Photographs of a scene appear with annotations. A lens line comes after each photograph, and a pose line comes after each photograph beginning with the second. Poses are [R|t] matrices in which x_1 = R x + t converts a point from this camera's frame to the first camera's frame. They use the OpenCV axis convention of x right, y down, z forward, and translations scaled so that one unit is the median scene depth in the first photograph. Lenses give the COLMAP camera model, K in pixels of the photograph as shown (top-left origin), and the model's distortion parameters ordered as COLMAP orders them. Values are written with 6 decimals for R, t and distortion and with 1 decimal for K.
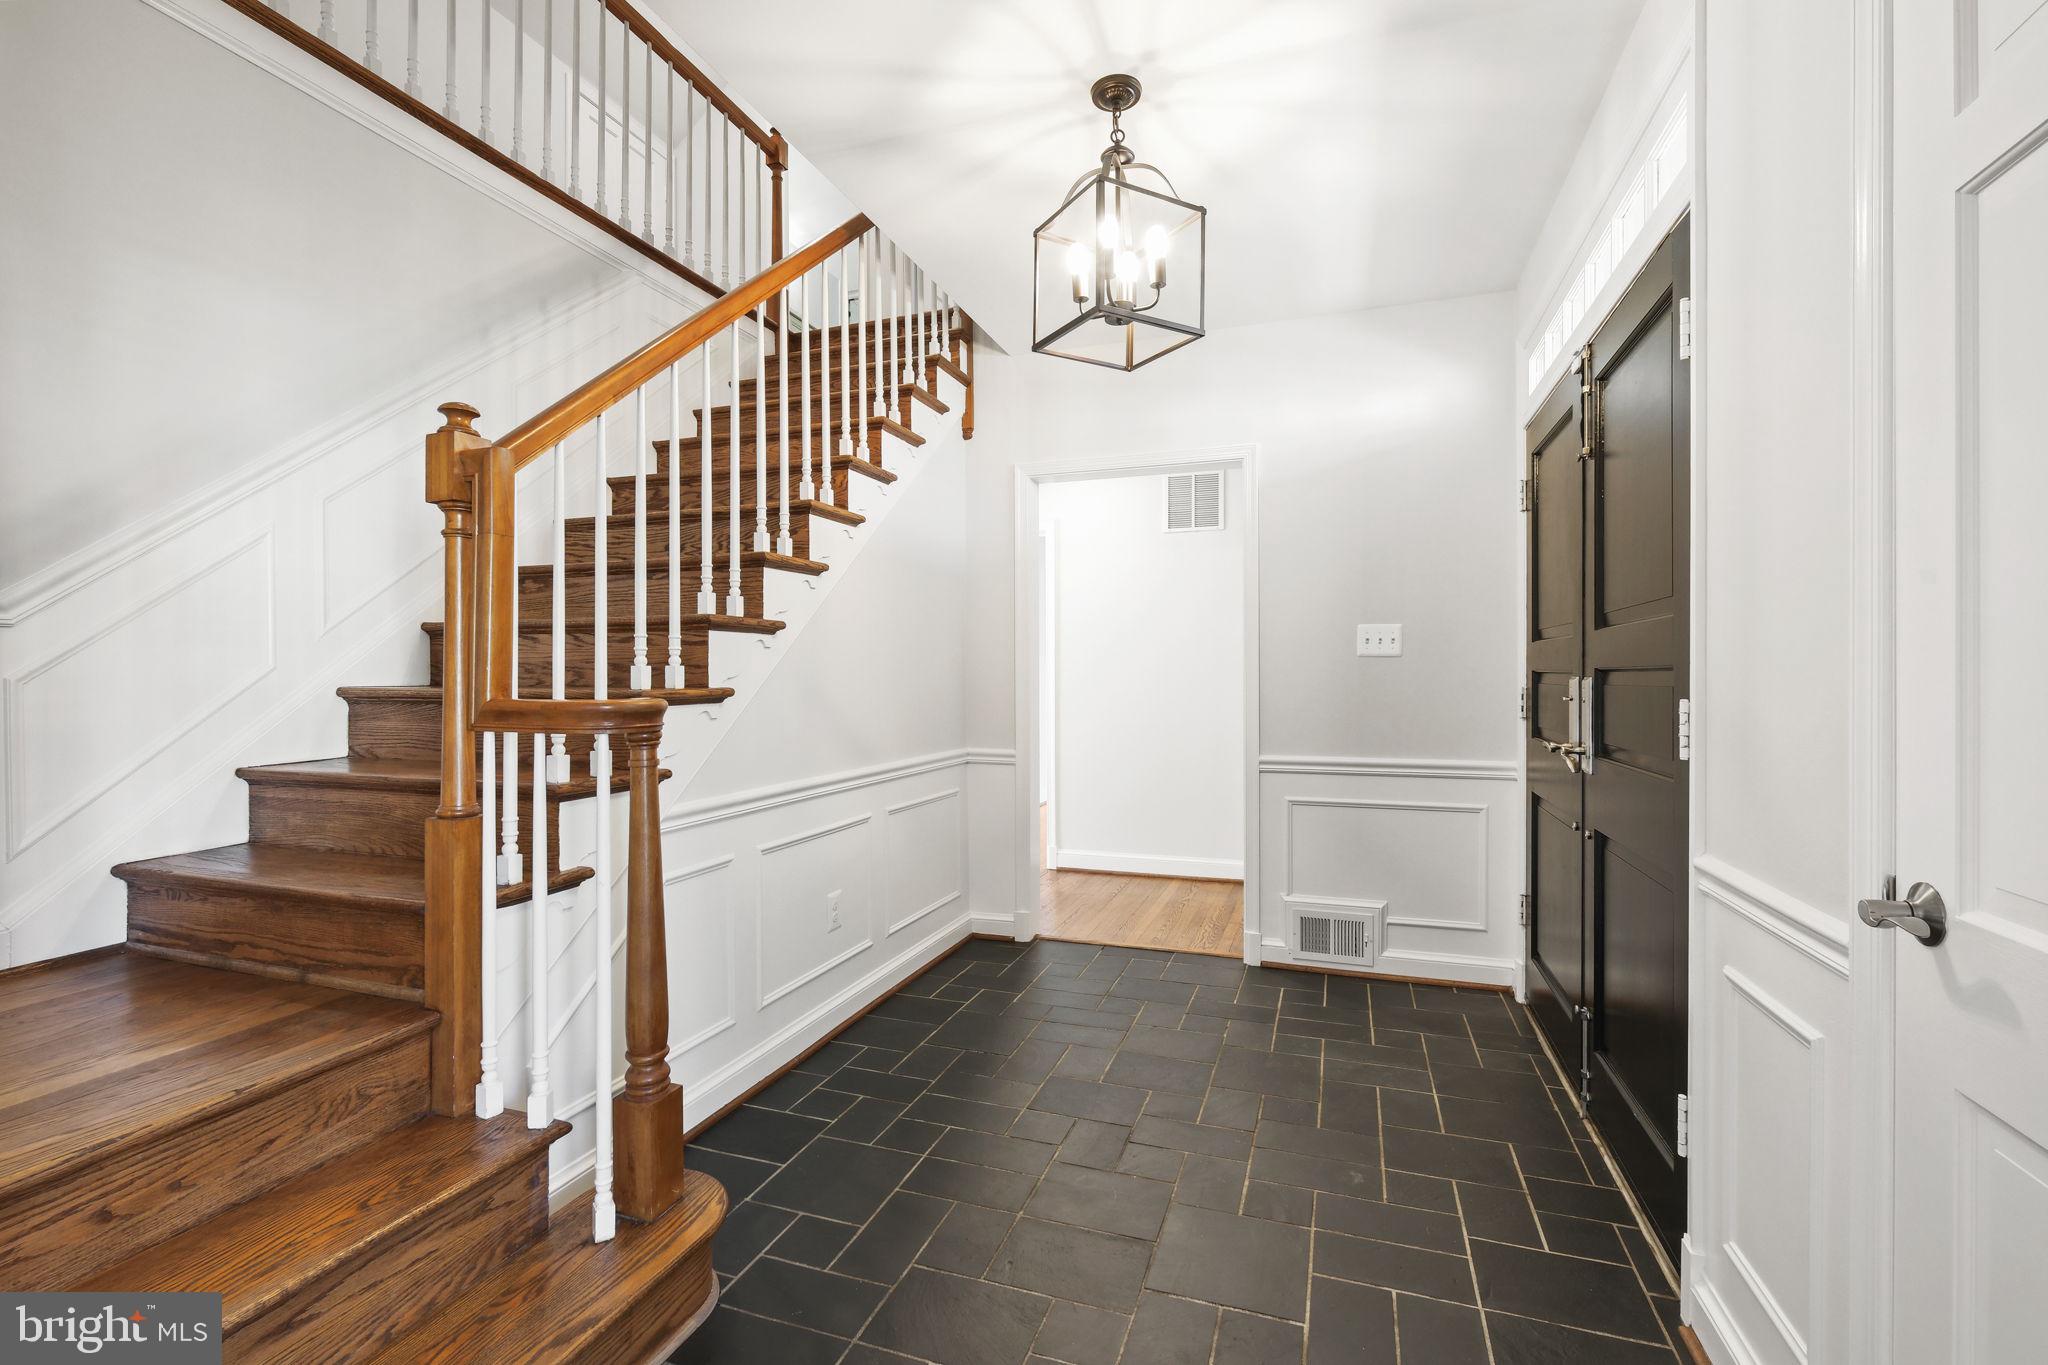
lens RADIAL K [[898.7, 0, 1024.1], [0, 898.7, 676.4], [0, 0, 1]] dist [-0.002011, 0.000344]
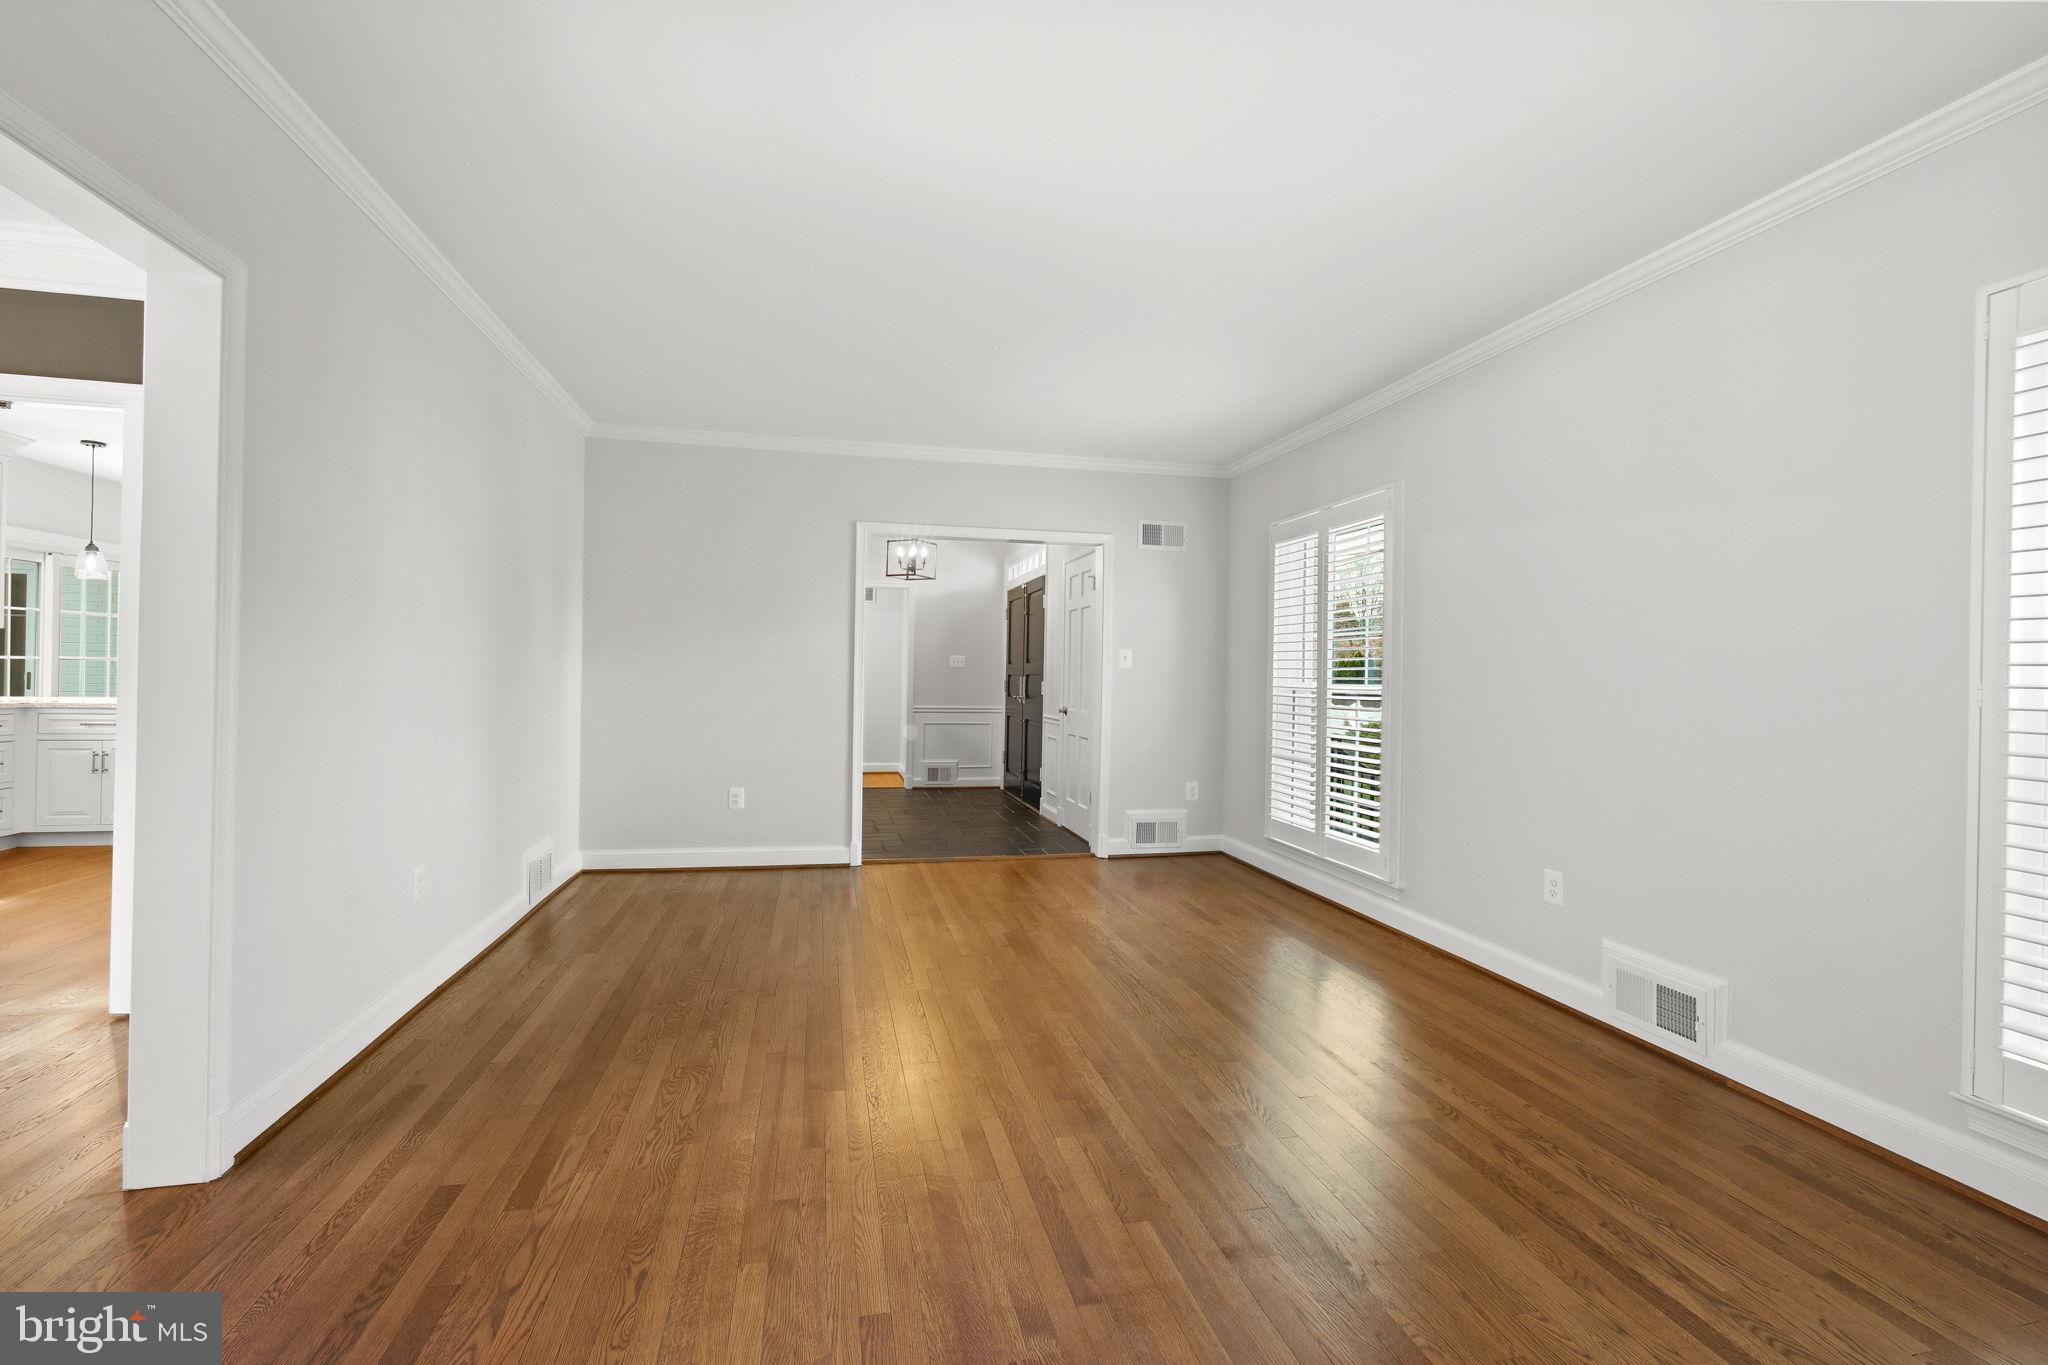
lens RADIAL K [[898.7, 0, 1029.2], [0, 898.7, 676.5], [0, 0, 1]] dist [-0.002011, 0.000344]
pose [[0.842893, 0.015493, 0.537858, -0.936544], [-0.016906, 0.999854, -0.002308, 0.006575], [-0.537816, -0.007147, 0.843032, -1.483569]]
